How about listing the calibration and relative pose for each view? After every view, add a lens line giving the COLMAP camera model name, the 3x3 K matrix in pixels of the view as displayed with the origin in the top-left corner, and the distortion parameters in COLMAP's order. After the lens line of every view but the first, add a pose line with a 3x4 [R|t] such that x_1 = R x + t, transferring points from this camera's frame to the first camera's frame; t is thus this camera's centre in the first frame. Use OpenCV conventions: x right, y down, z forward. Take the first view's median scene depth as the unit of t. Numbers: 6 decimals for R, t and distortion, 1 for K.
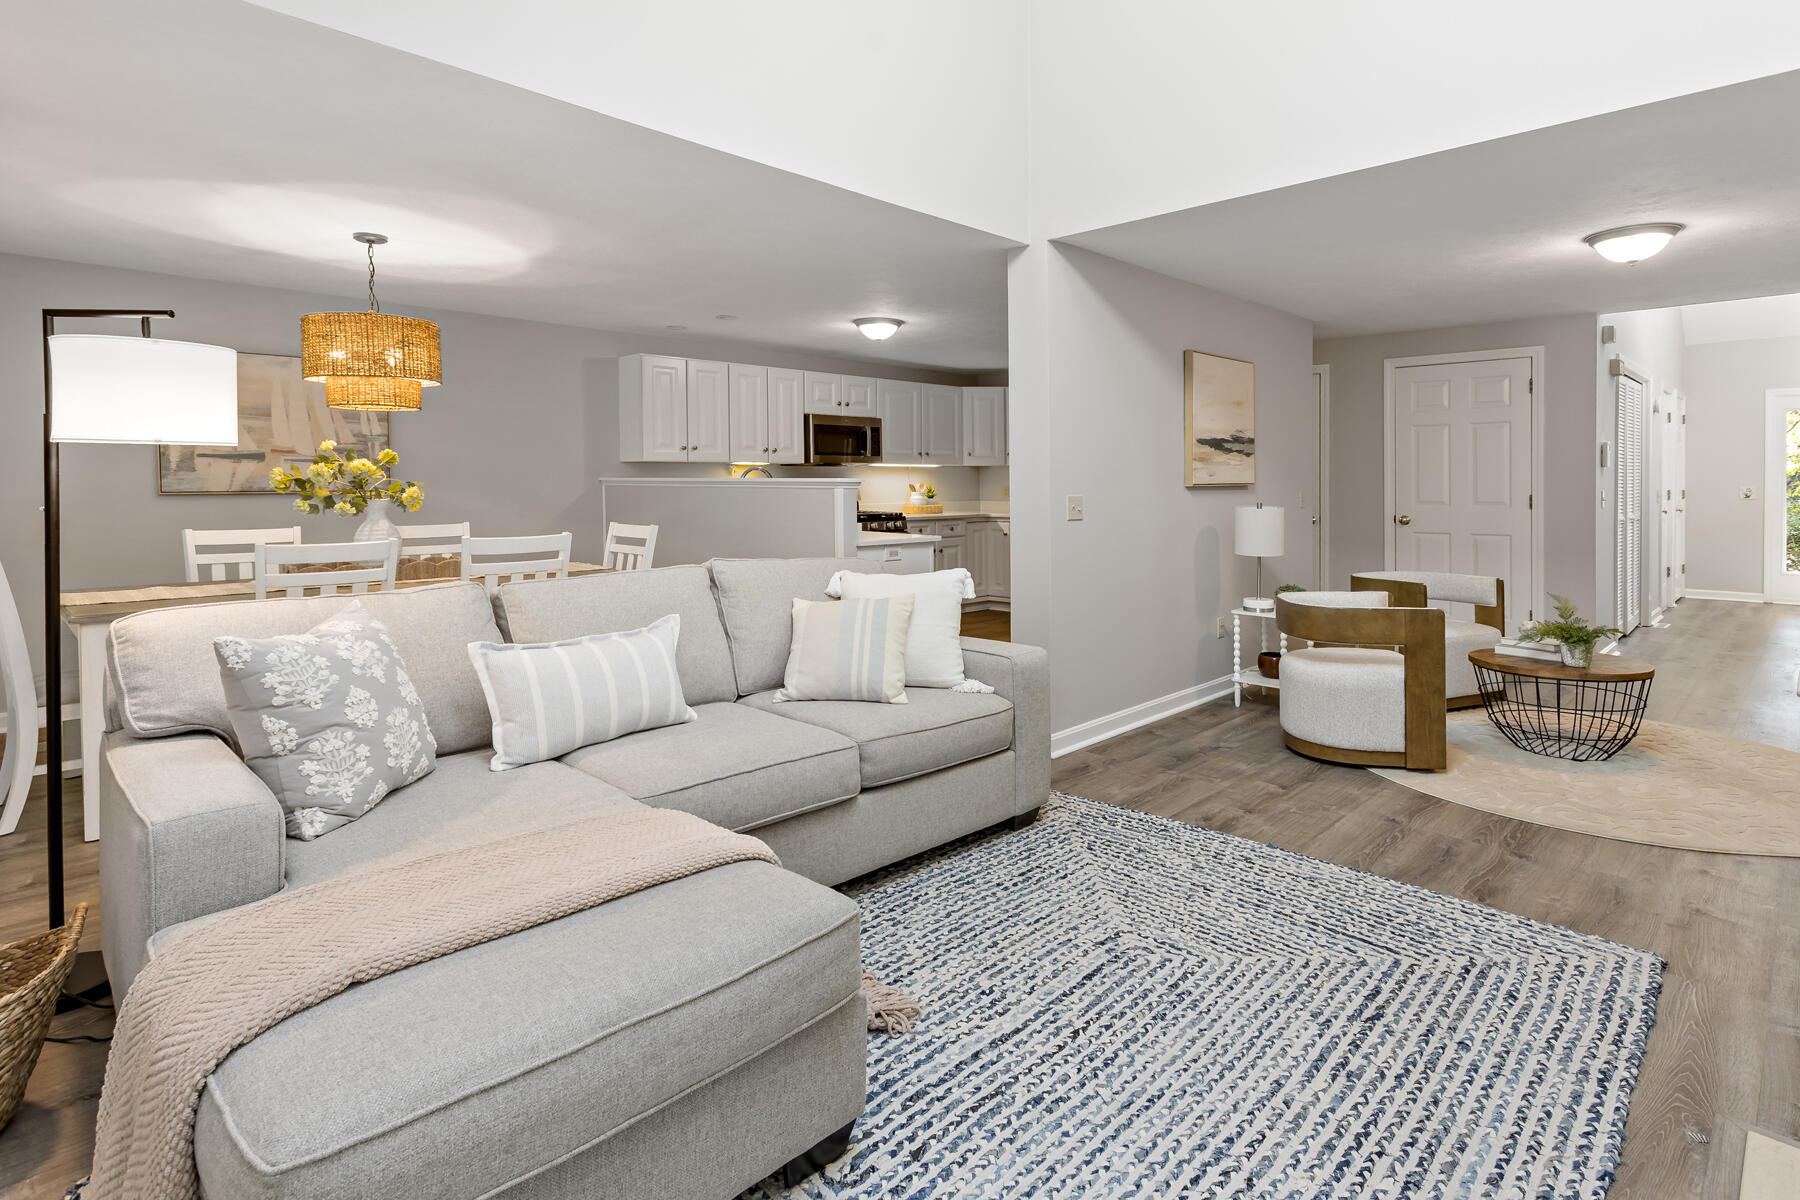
lens RADIAL K [[959.8, 0, 907.1], [0, 959.8, 490.6], [0, 0, 1]] dist [-0.000347, 0.000999]
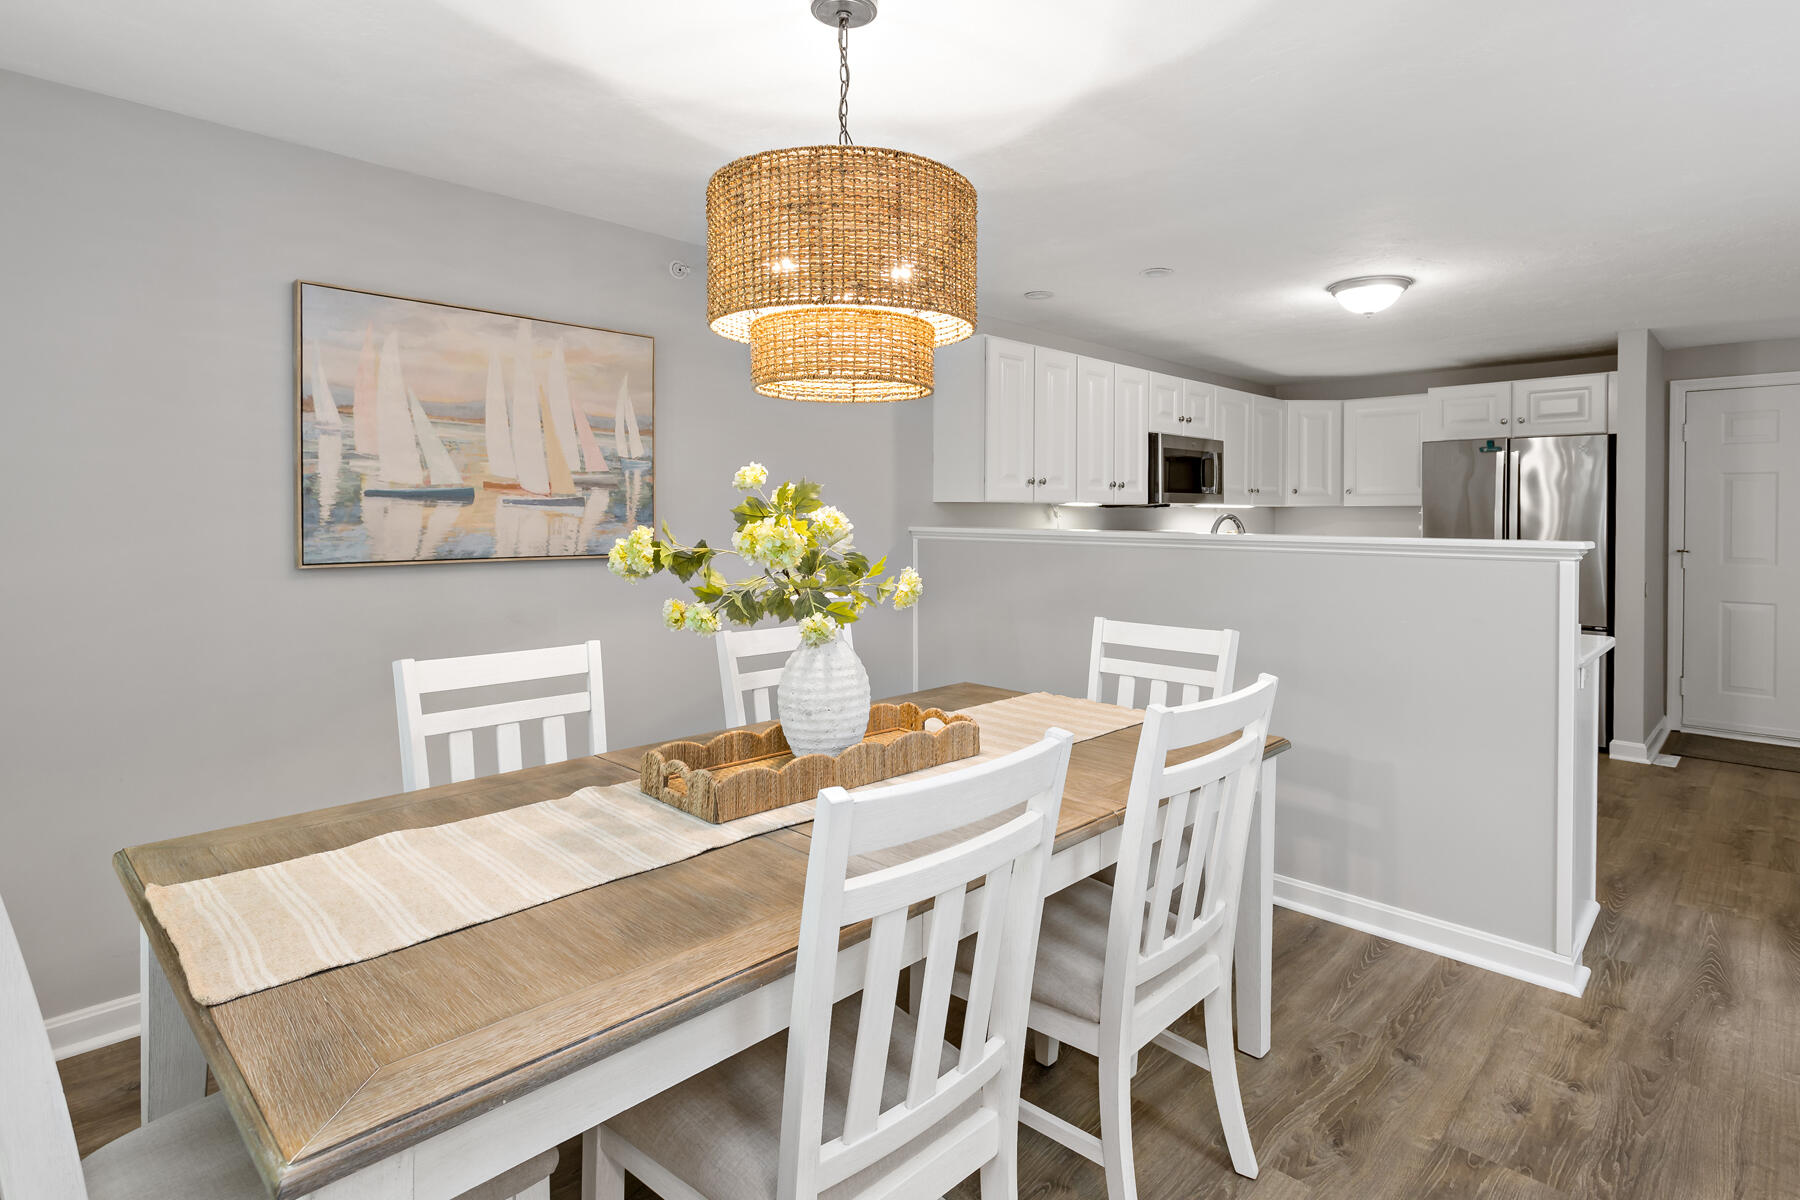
lens RADIAL K [[916.7, 0, 841.3], [0, 916.7, 527.7], [0, 0, 1]] dist [0.001654, -0.000484]
pose [[0.999639, 0.004149, -0.026554, -0.461549], [-0.004023, 0.999980, 0.004806, -0.021249], [0.026573, -0.004698, 0.999636, 0.498642]]
